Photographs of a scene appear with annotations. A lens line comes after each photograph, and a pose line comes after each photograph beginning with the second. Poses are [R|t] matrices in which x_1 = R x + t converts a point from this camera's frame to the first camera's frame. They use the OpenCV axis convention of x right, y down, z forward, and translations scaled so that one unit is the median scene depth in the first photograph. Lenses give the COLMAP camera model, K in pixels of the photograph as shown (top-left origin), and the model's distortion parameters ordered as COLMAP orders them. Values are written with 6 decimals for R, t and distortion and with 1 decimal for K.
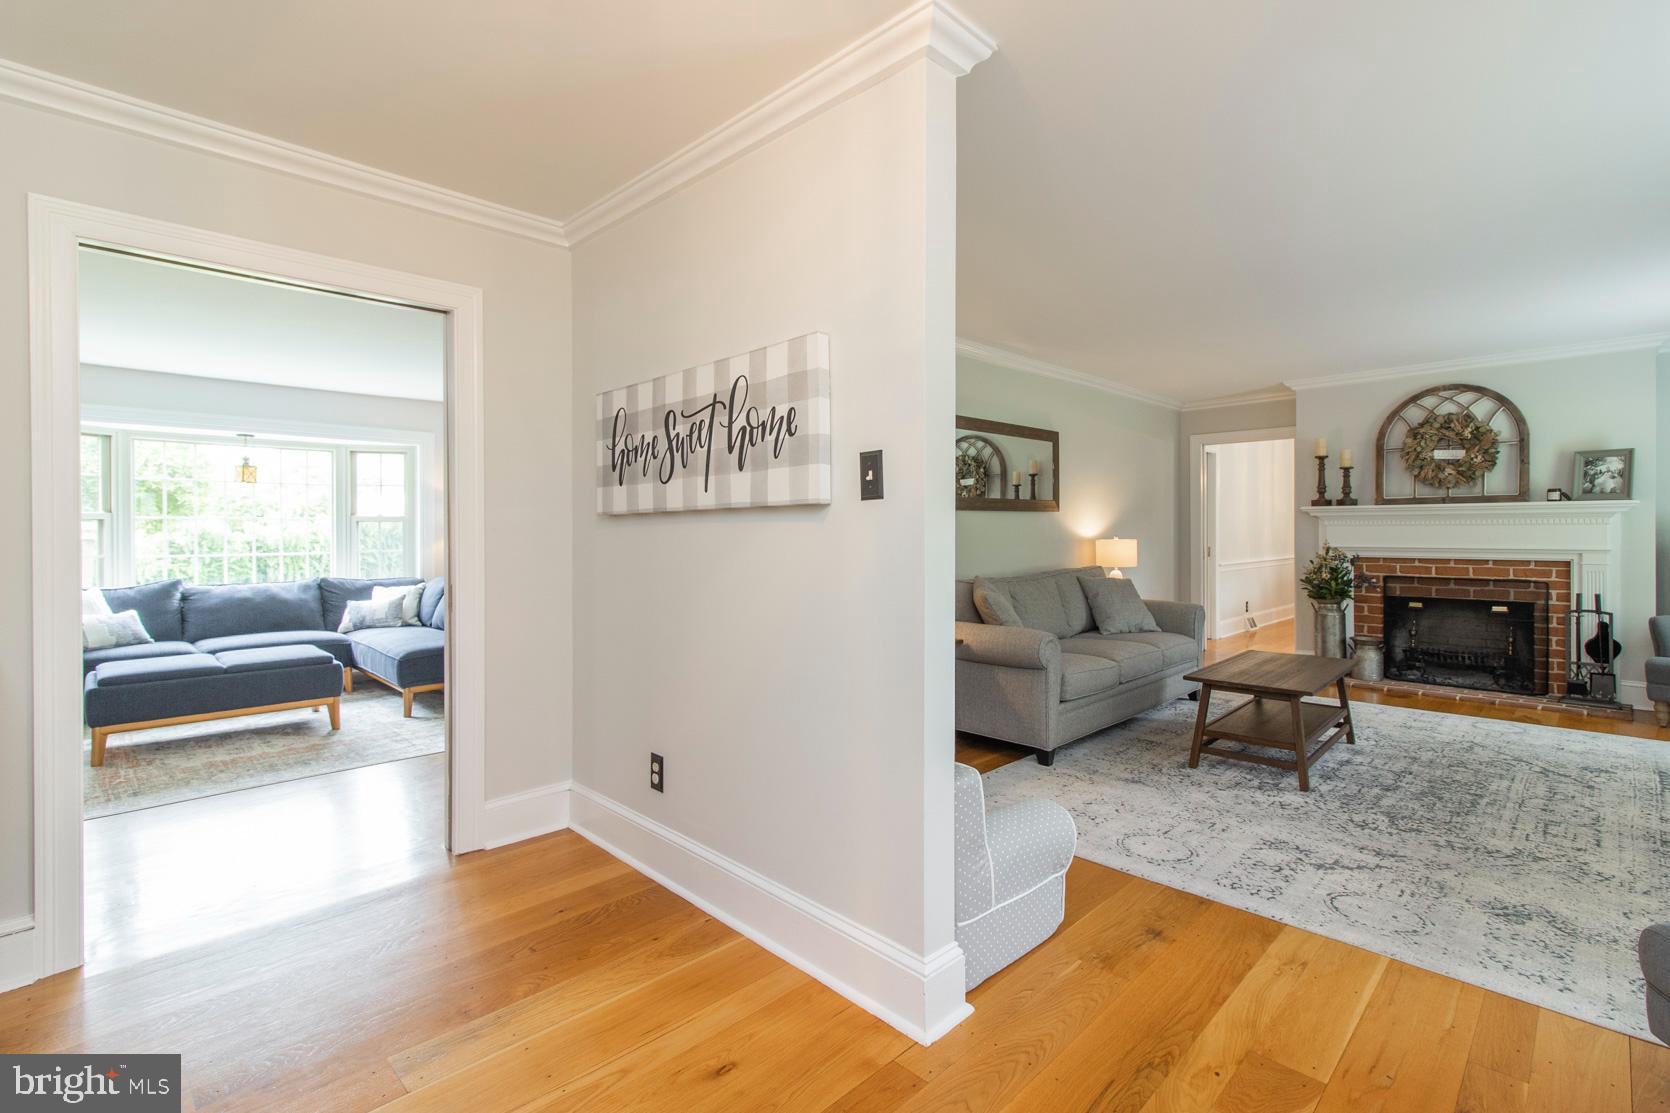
lens RADIAL K [[765.5, 0, 827.8], [0, 765.5, 526.7], [0, 0, 1]] dist [0.000983, -0.000203]
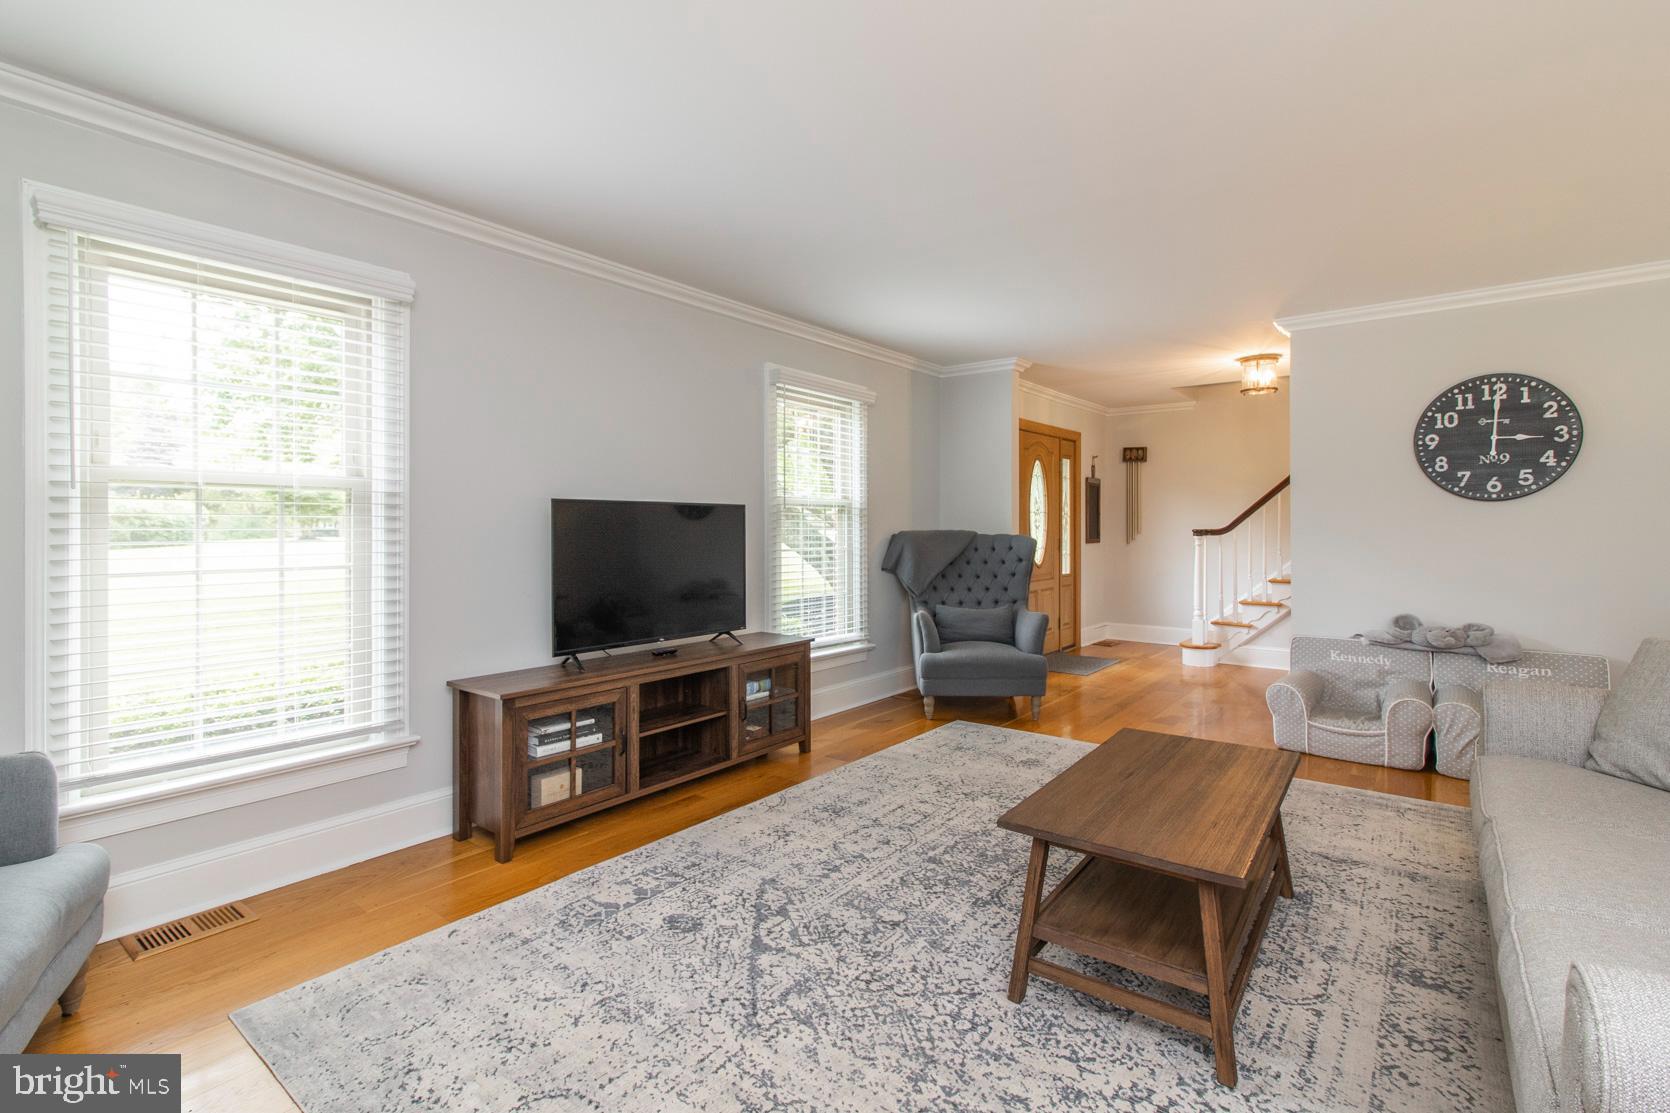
lens RADIAL K [[776.6, 0, 827.8], [0, 776.6, 530.8], [0, 0, 1]] dist [0.001798, -0.000005]
pose [[-0.991849, 0.009338, -0.127076, 0.663246], [0.008720, 0.999947, 0.005414, -0.001493], [0.127120, 0.004261, -0.991878, 1.125835]]
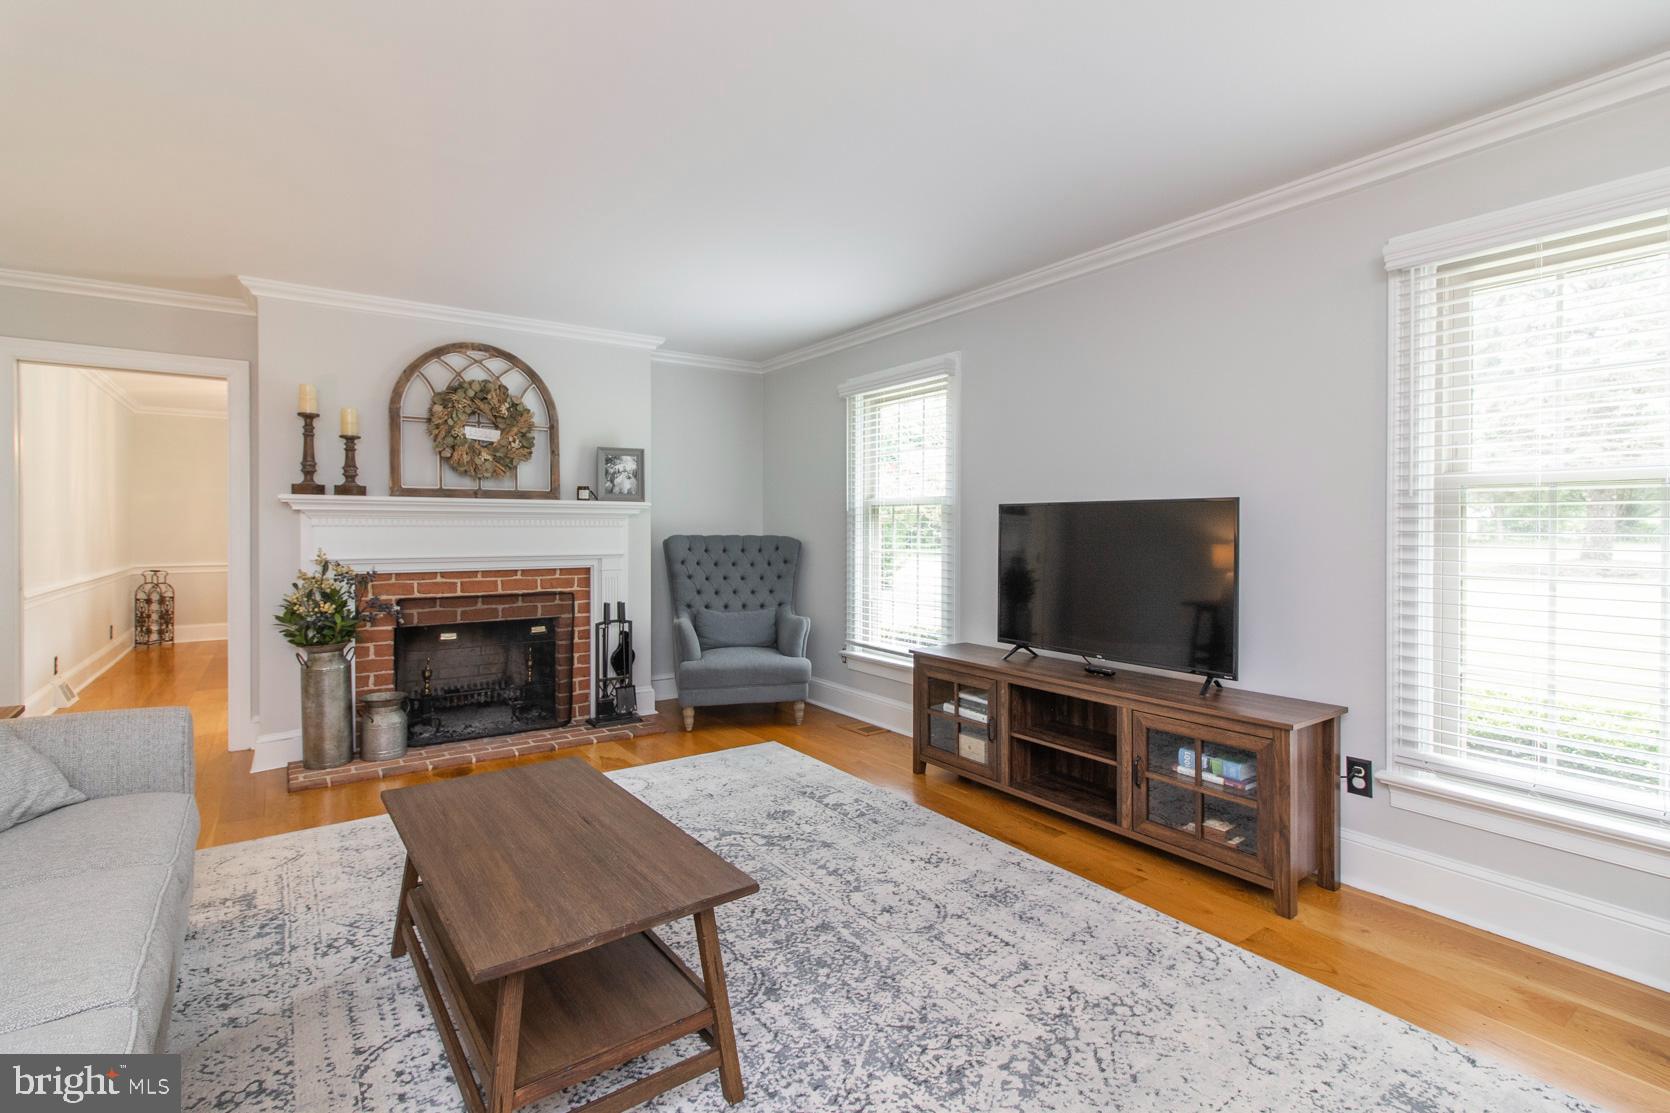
lens RADIAL K [[776.6, 0, 827.8], [0, 776.6, 530.8], [0, 0, 1]] dist [0.001798, -0.000005]
pose [[0.163023, 0.000481, 0.986622, 0.106929], [-0.005366, 0.999986, 0.000399, -0.000119], [-0.986608, -0.005359, 0.163023, 0.555941]]
